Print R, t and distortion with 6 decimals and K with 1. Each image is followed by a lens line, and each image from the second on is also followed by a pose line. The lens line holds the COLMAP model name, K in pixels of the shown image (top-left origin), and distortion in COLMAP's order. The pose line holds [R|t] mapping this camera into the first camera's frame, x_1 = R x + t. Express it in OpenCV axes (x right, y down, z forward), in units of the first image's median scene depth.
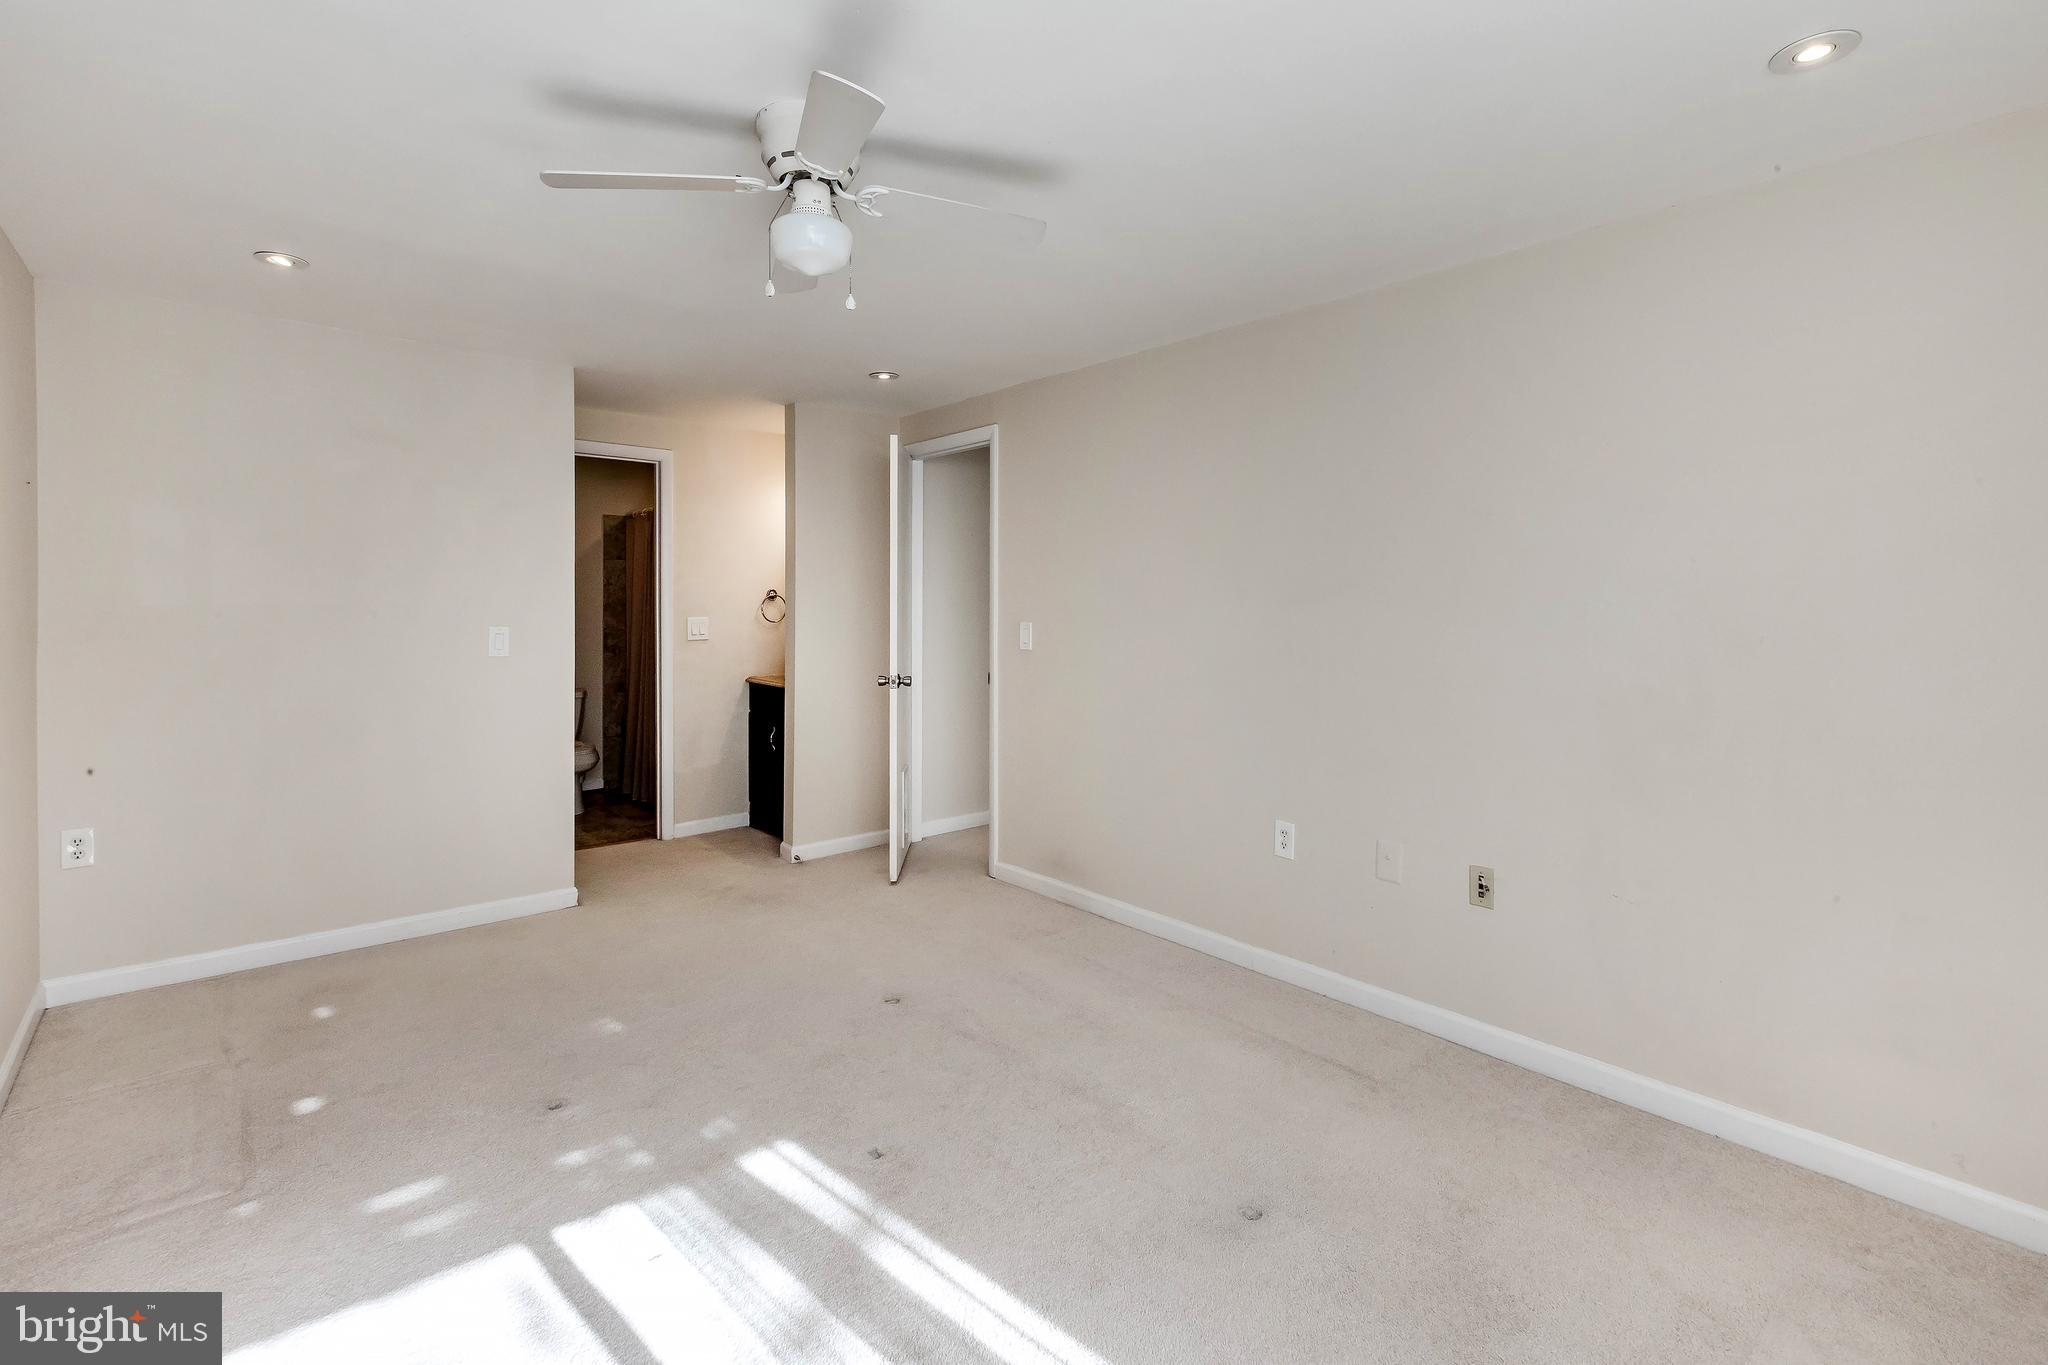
lens RADIAL K [[940.0, 0, 1020.6], [0, 940.0, 630.3], [0, 0, 1]] dist [-0.001494, -0.000003]
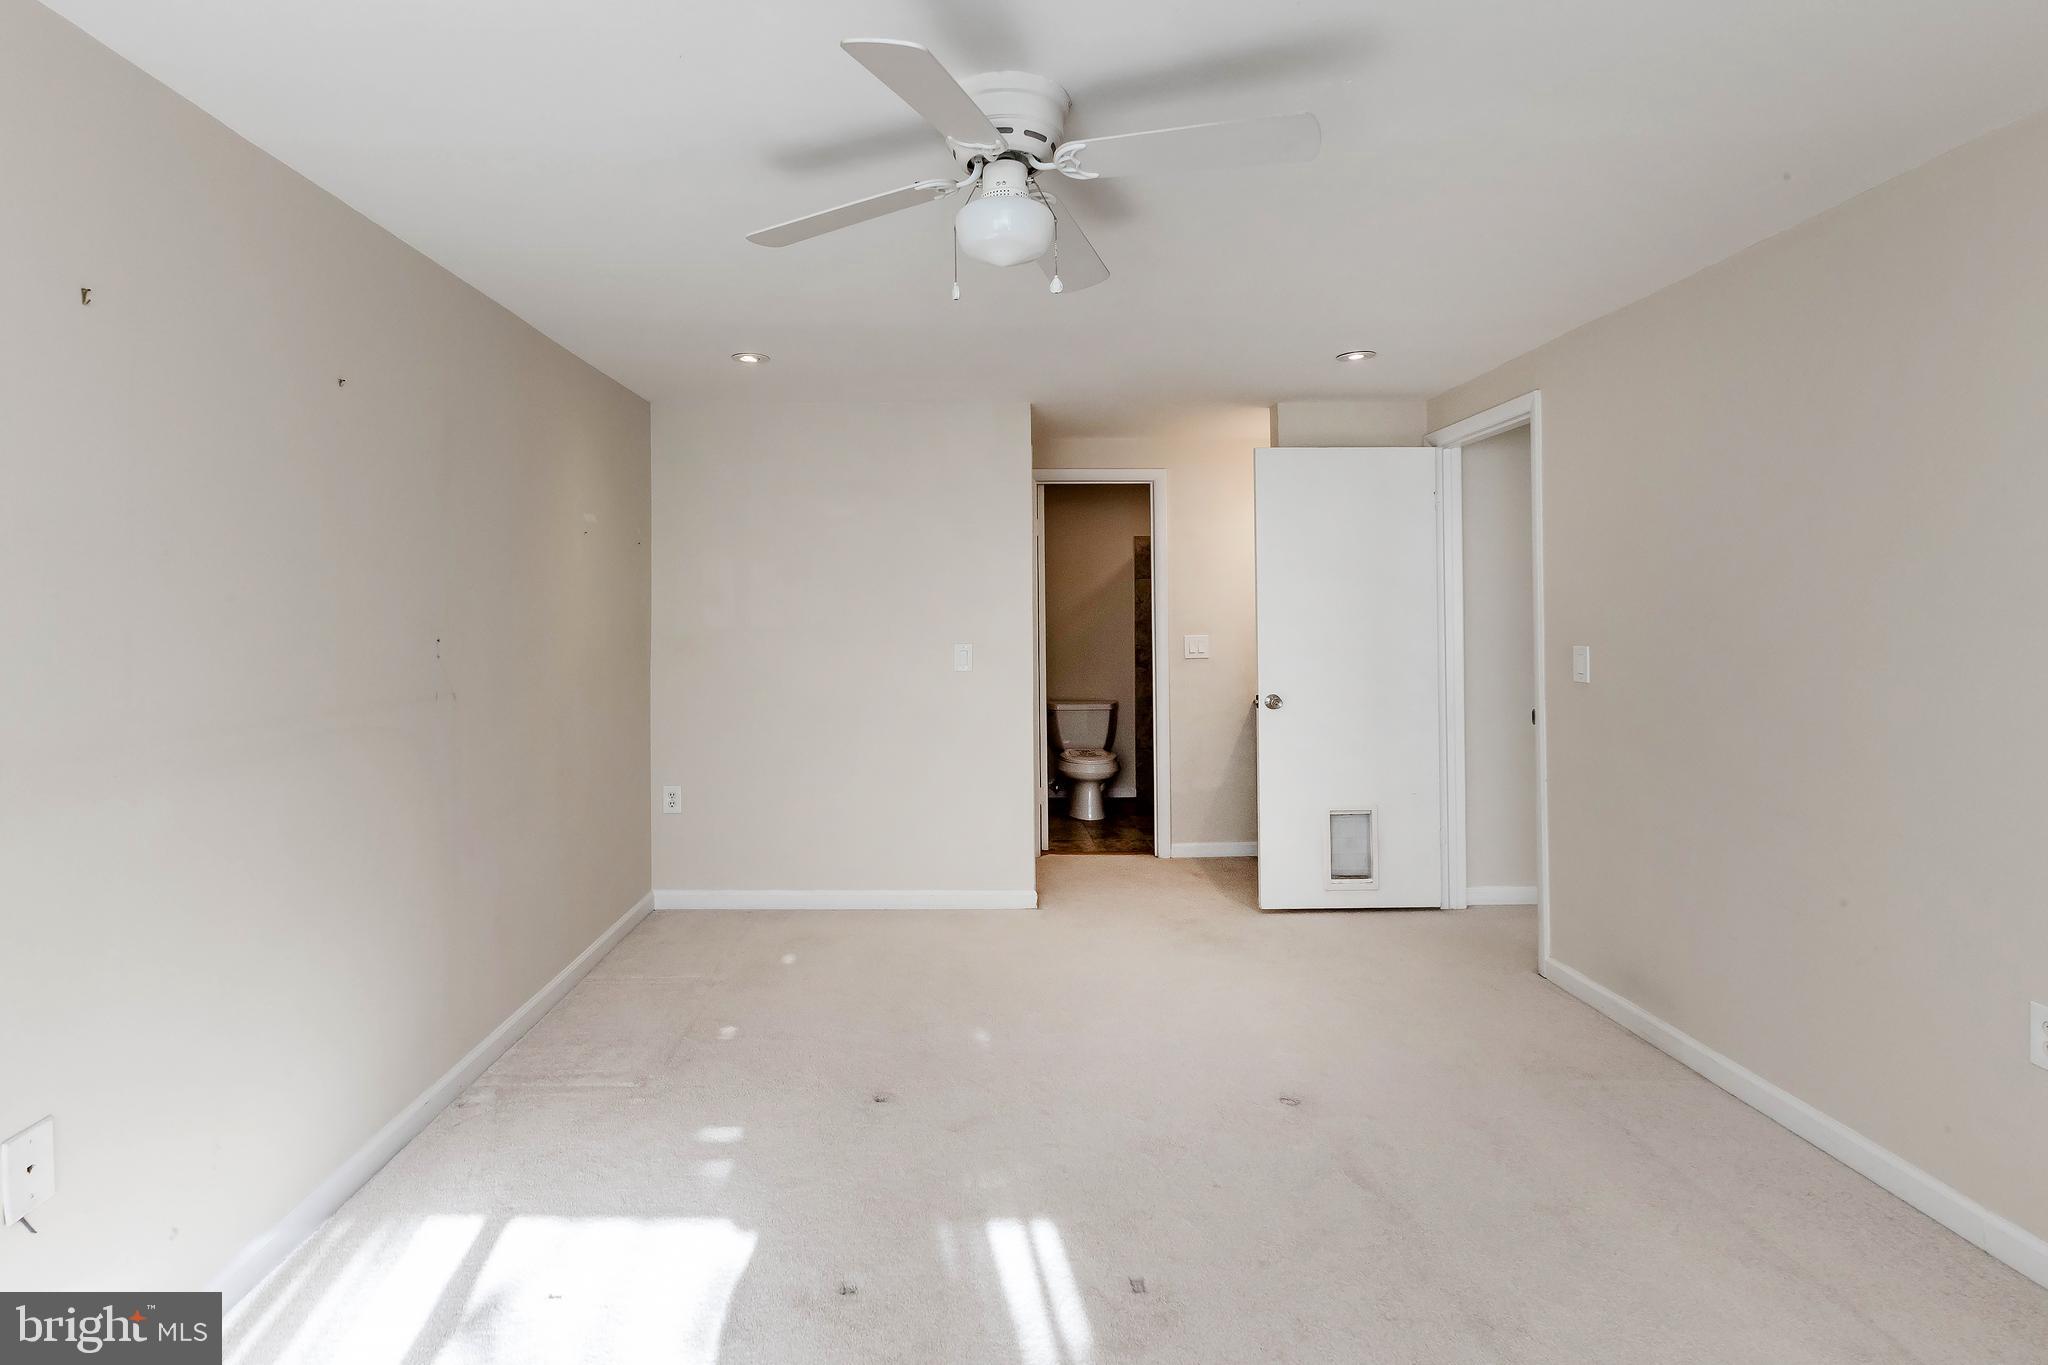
lens RADIAL K [[930.7, 0, 1021.9], [0, 930.7, 614.2], [0, 0, 1]] dist [0.000048, 0.000290]
pose [[0.752762, -0.007113, -0.658255, 0.176789], [-0.012388, 0.999611, -0.024969, -0.010017], [0.658176, 0.026951, 0.752381, 0.162732]]
